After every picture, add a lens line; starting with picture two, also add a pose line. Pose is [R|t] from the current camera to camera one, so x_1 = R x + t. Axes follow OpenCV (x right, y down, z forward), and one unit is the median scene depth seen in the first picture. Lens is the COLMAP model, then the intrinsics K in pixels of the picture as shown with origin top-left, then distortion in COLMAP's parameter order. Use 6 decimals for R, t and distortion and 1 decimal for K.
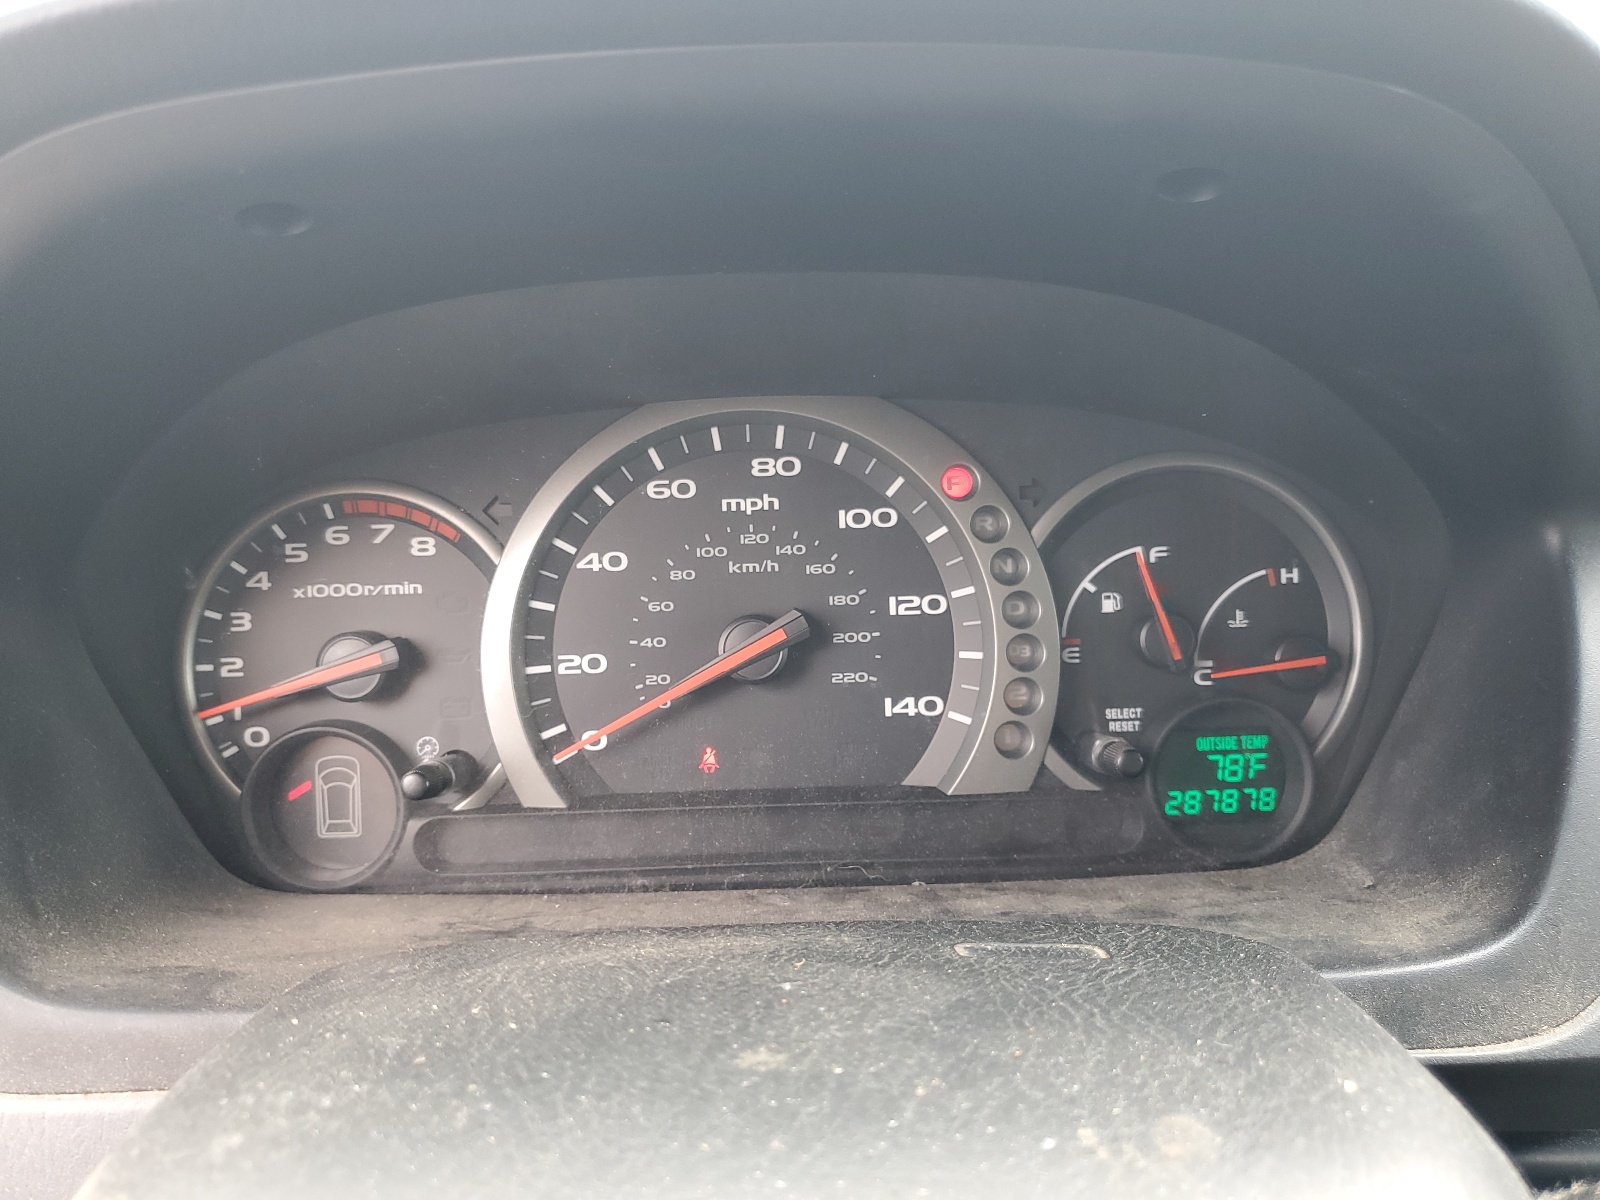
lens RADIAL K [[1218.4, 0, 793.5], [0, 1218.4, 596.4], [0, 0, 1]] dist [0.027411, 0.001728]
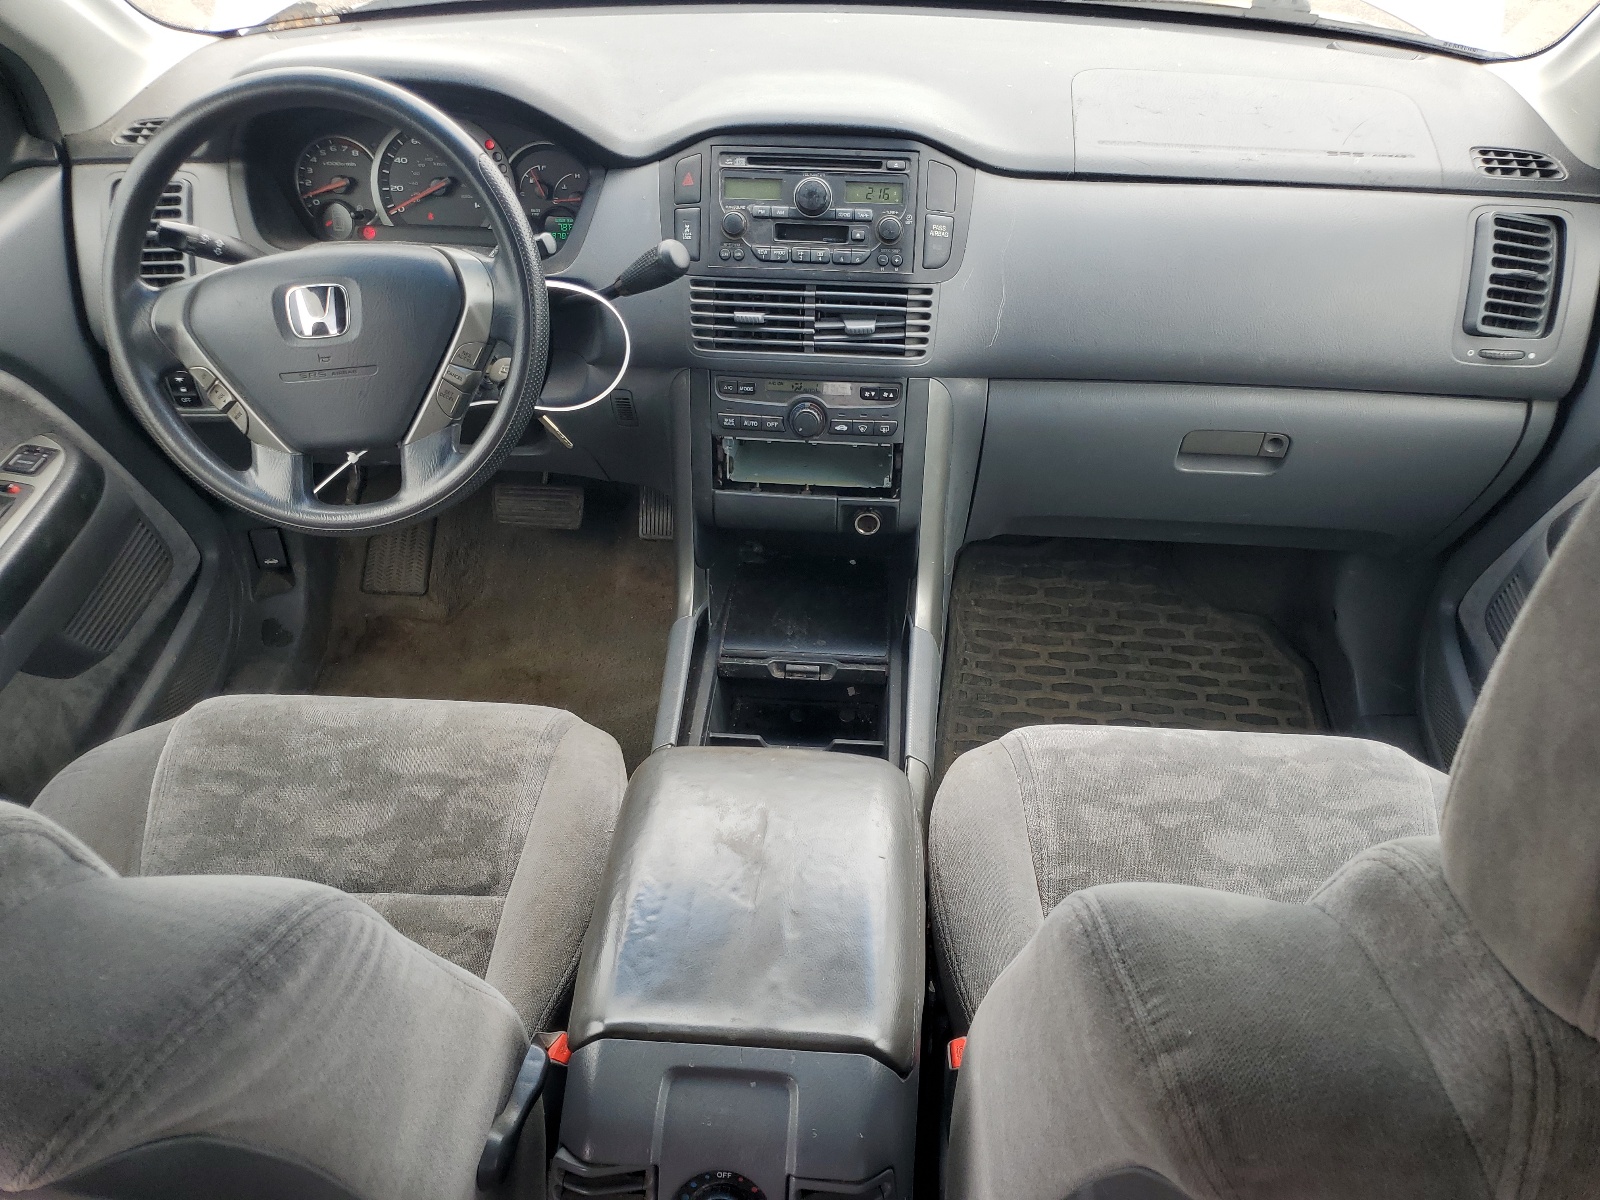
lens RADIAL K [[1218.4, 0, 808.3], [0, 1218.4, 597.0], [0, 0, 1]] dist [0.027411, 0.001728]
pose [[0.996460, 0.073541, -0.040730, 1.395473], [-0.057378, 0.949054, 0.309846, 0.006945], [0.061442, -0.306412, 0.949914, -3.046027]]
